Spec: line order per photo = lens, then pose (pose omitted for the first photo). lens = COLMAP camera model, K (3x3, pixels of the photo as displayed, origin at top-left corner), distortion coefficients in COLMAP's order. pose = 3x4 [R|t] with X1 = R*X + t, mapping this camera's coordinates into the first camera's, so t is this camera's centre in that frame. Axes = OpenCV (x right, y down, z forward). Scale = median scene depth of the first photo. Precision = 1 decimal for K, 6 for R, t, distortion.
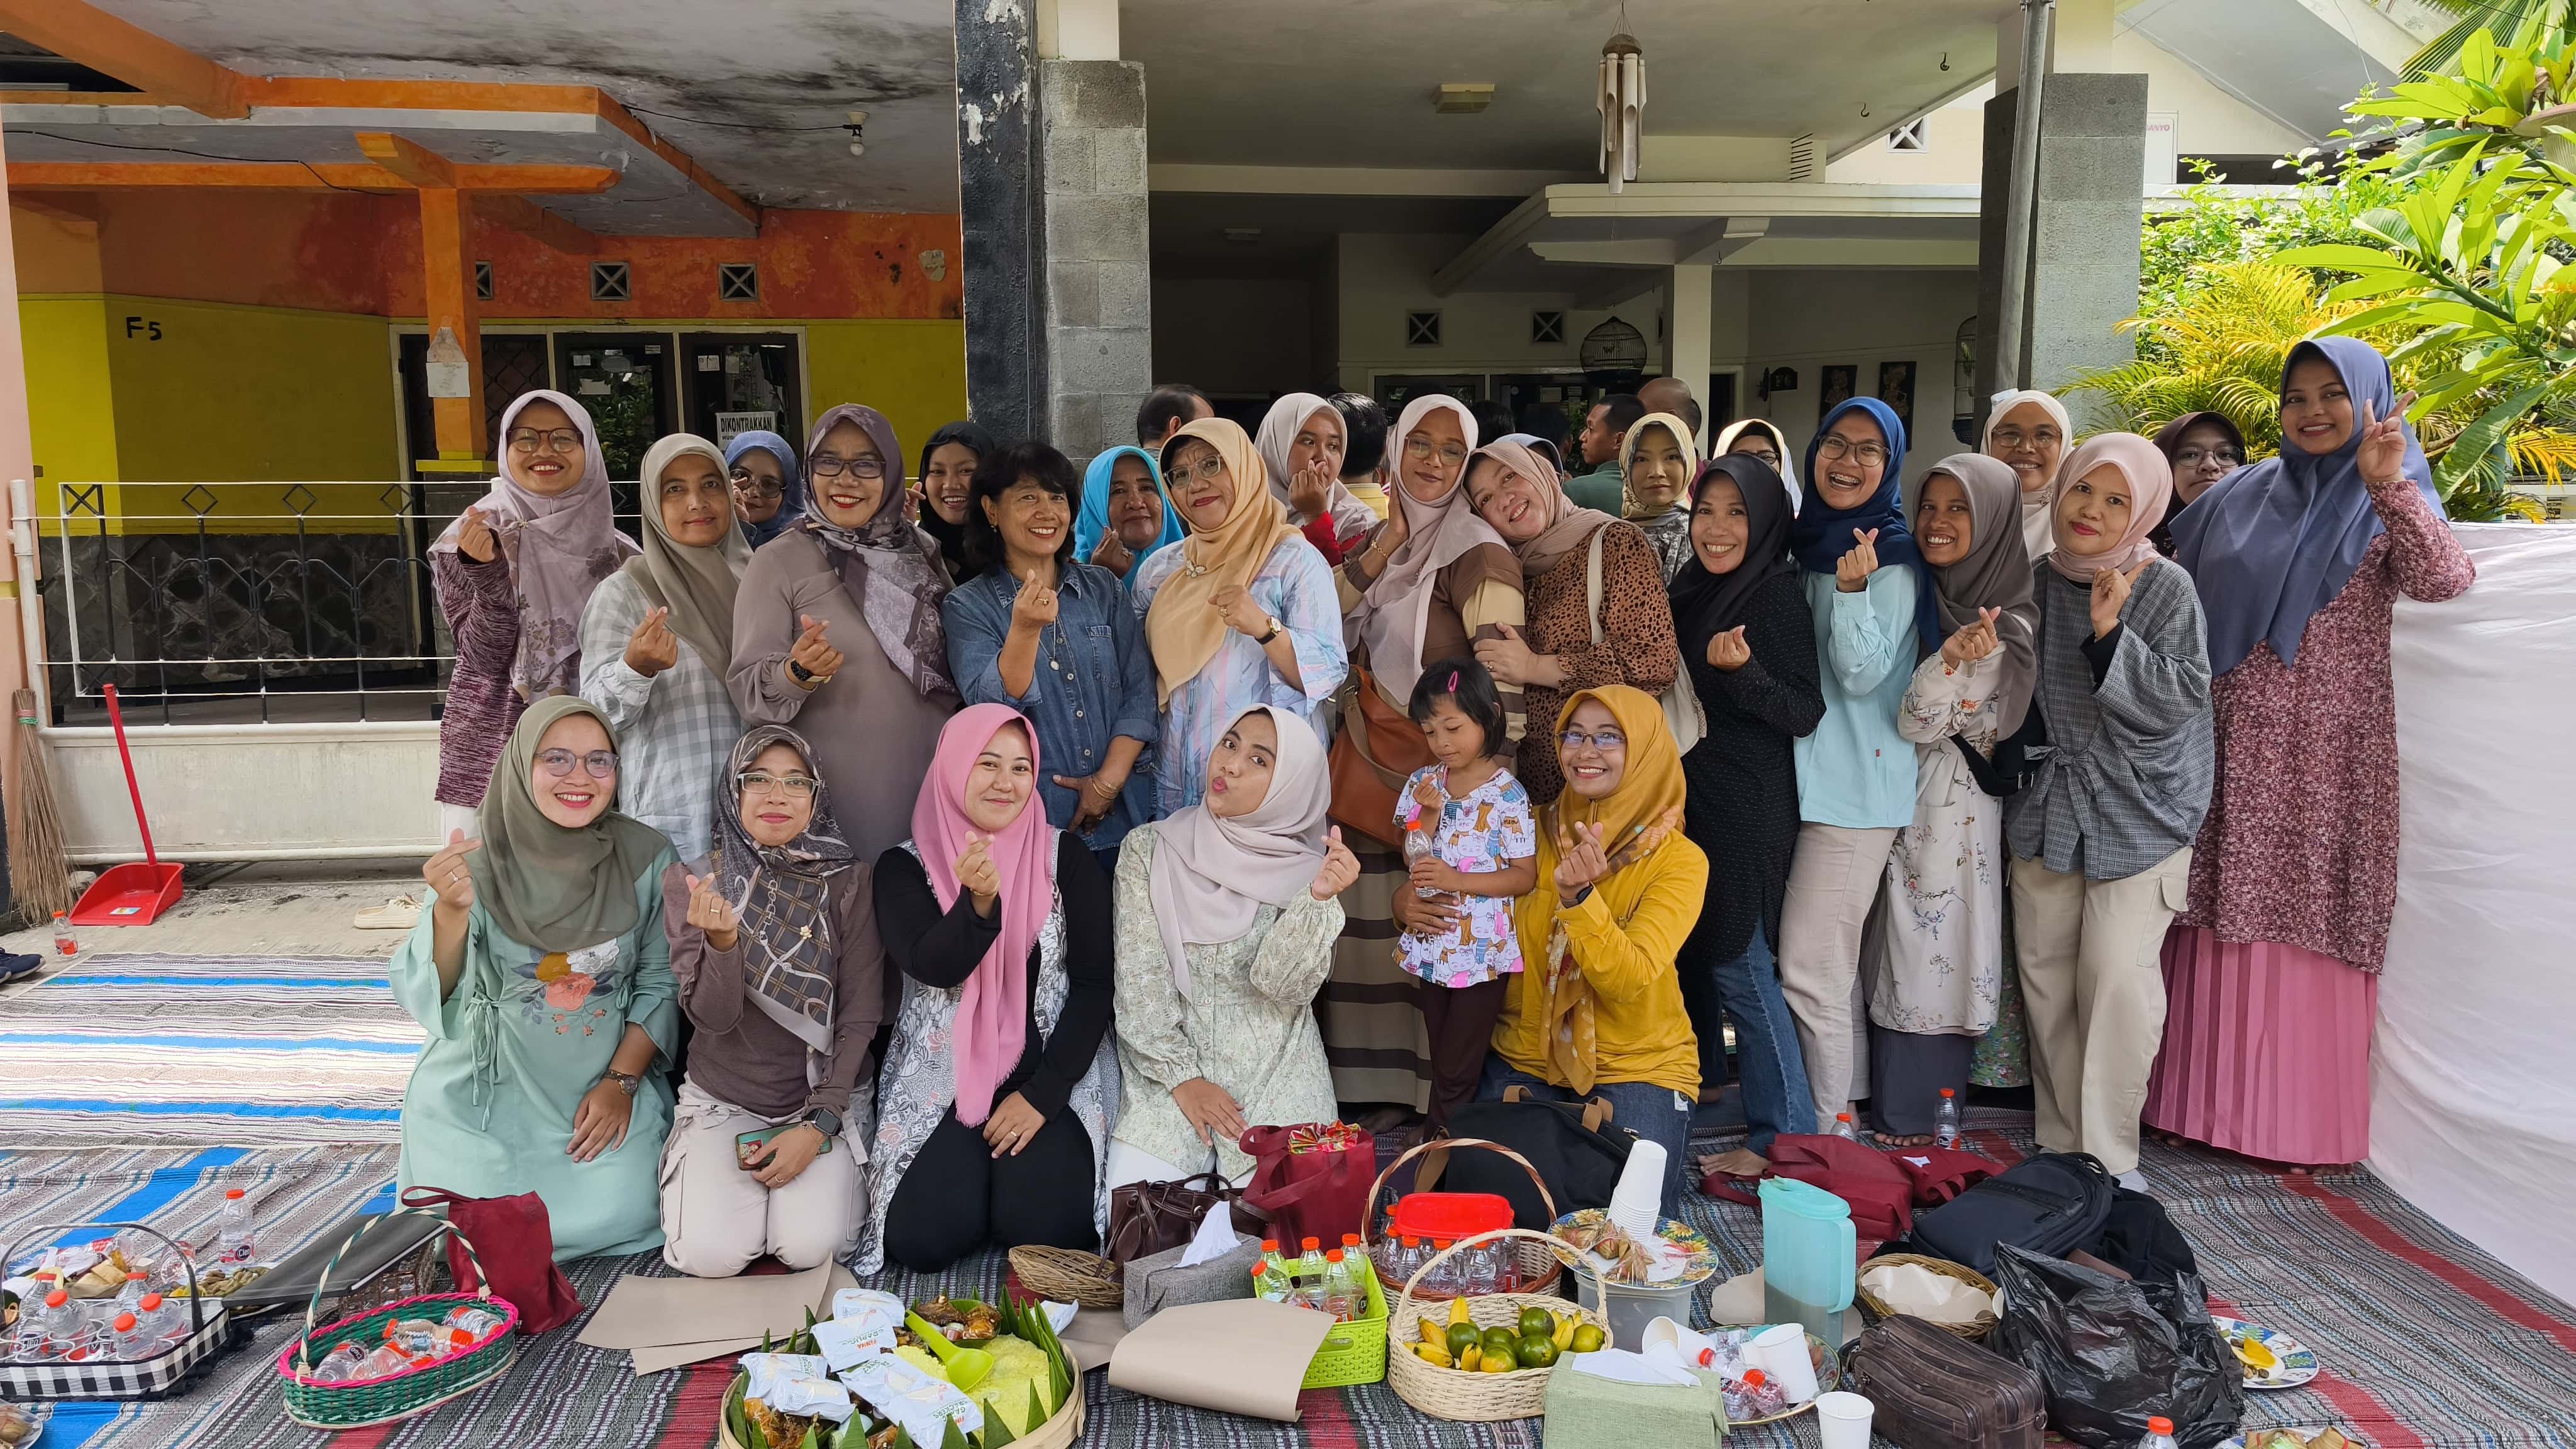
lens RADIAL K [[1765.7, 0, 1284.5], [0, 1765.7, 734.9], [0, 0, 1]] dist [0.016232, -0.009943]
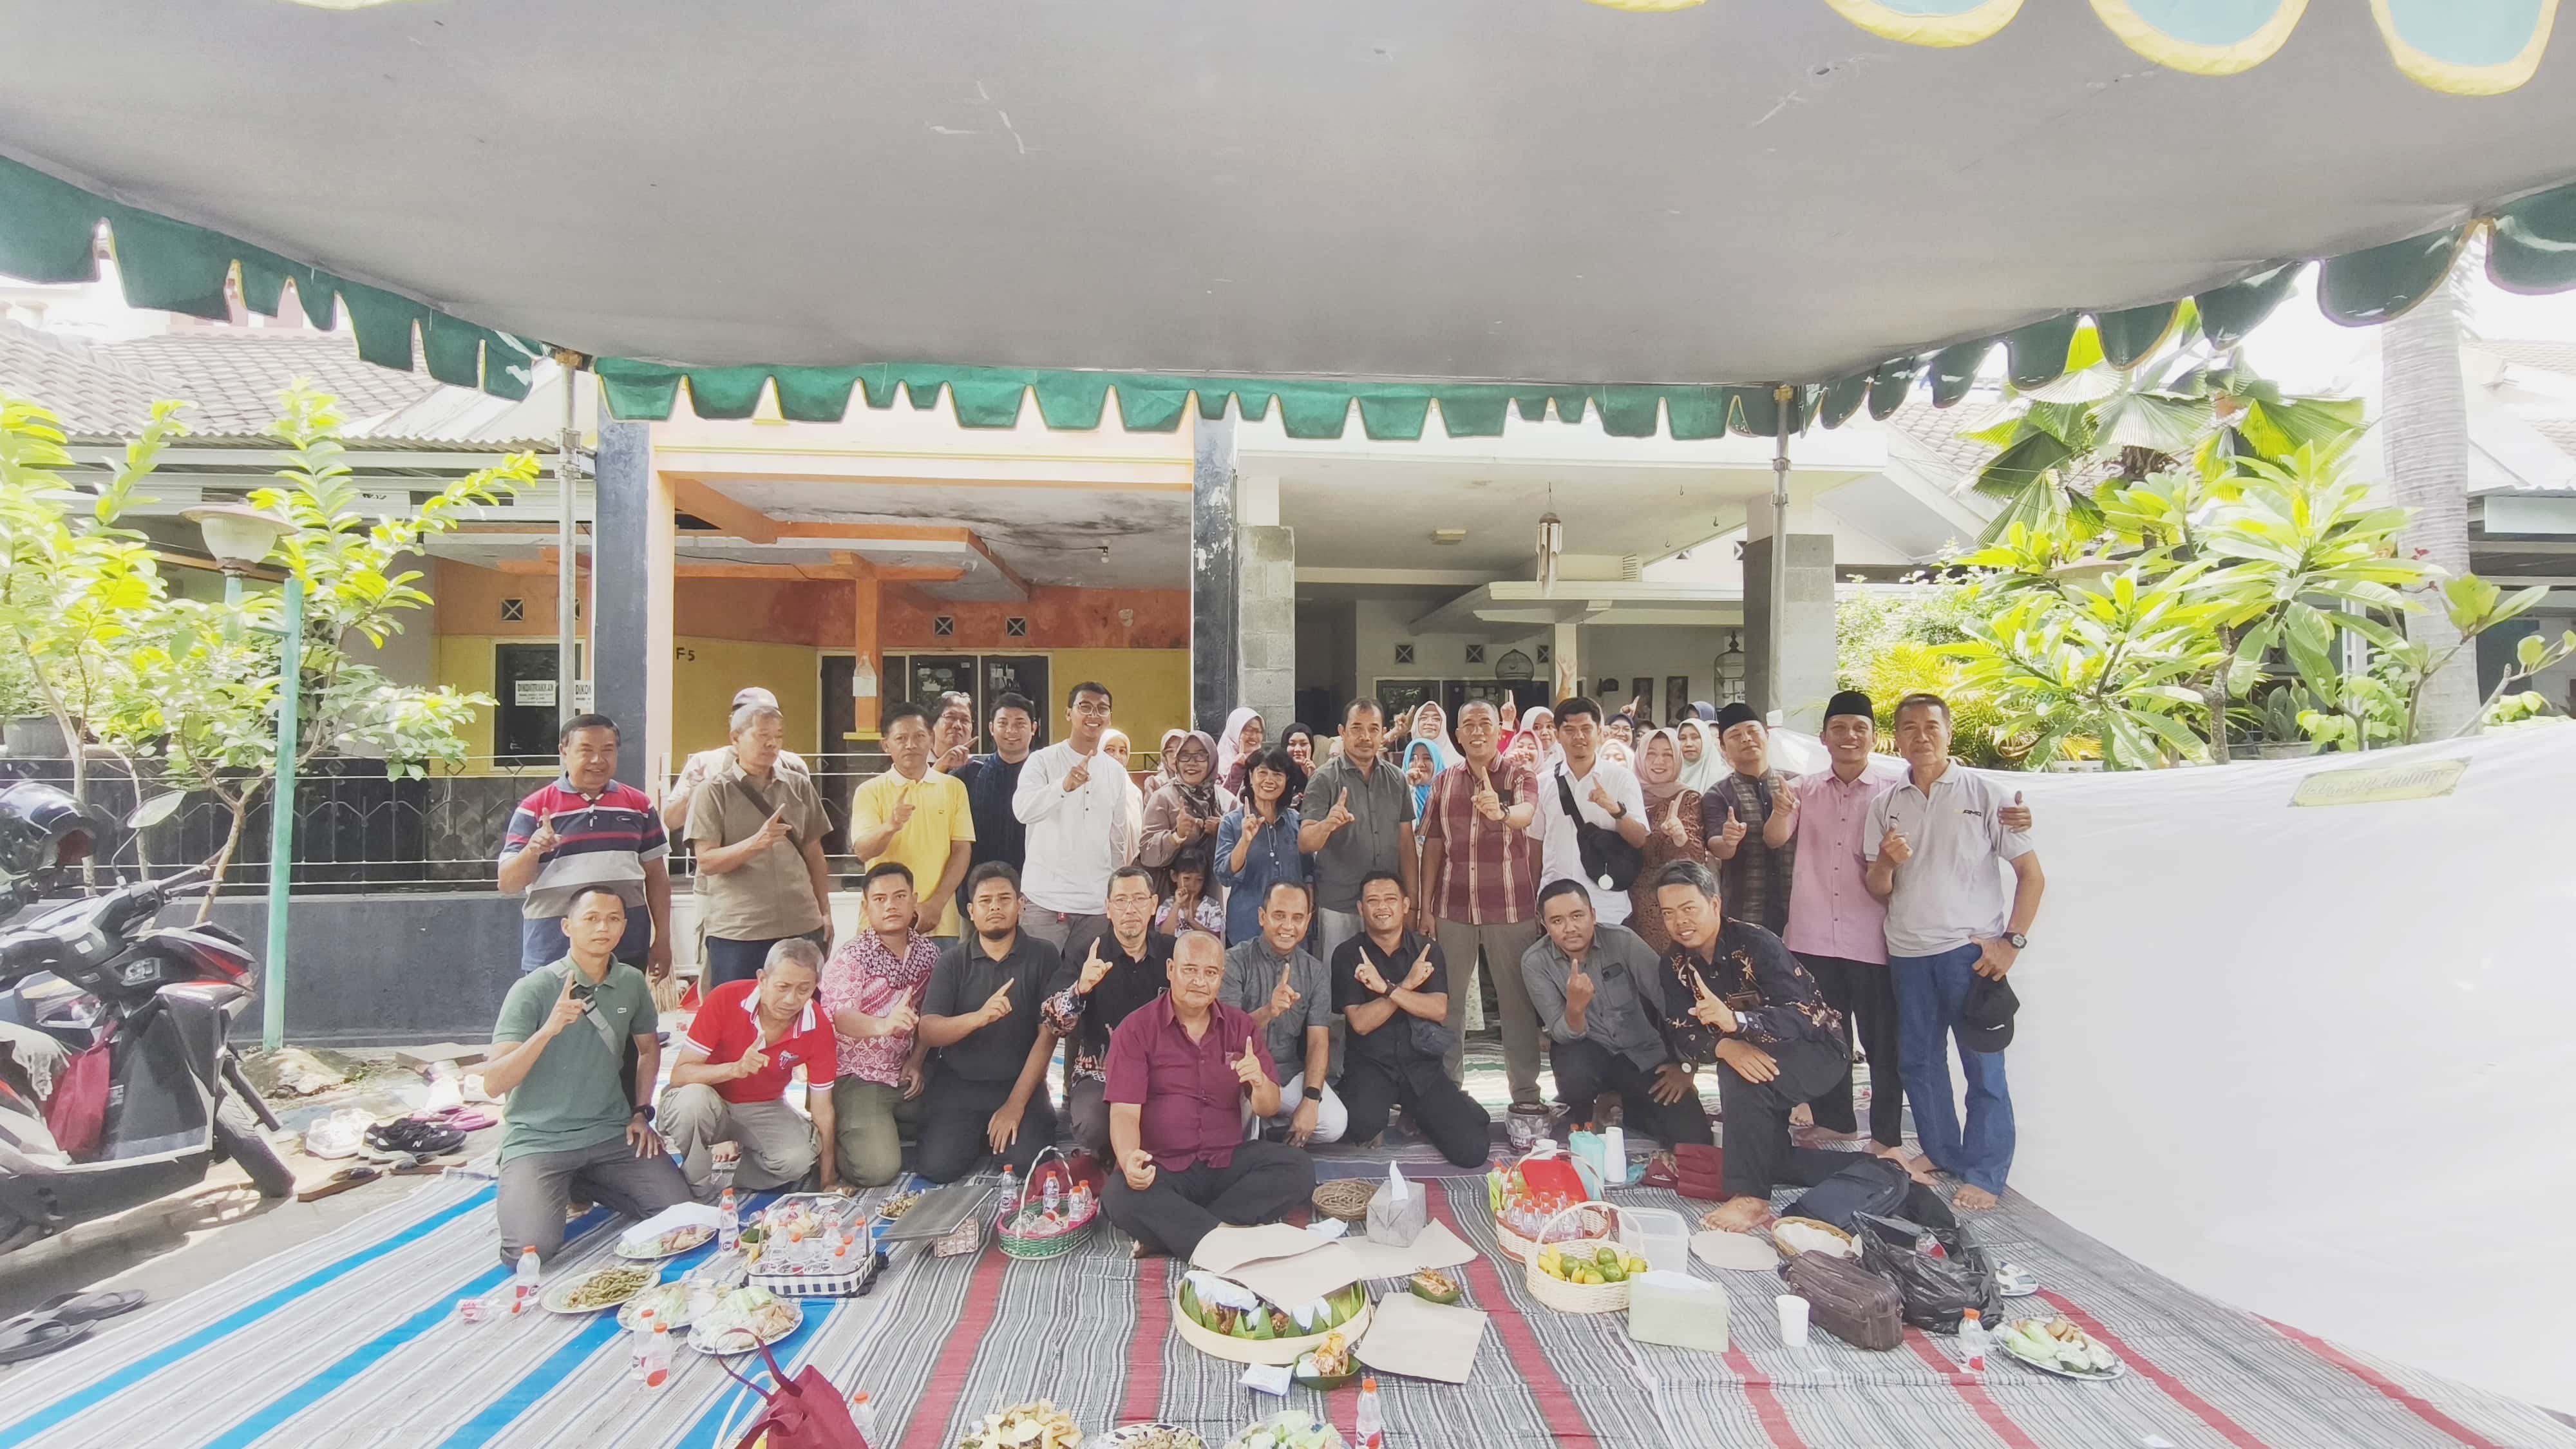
lens RADIAL K [[1095.8, 0, 1296.7], [0, 1095.8, 720.4], [0, 0, 1]] dist [0.000988, -0.000177]
pose [[0.999765, 0.011555, 0.018346, -0.075663], [-0.008706, 0.988890, -0.148393, -0.013751], [-0.019857, 0.148198, 0.988758, -0.064725]]
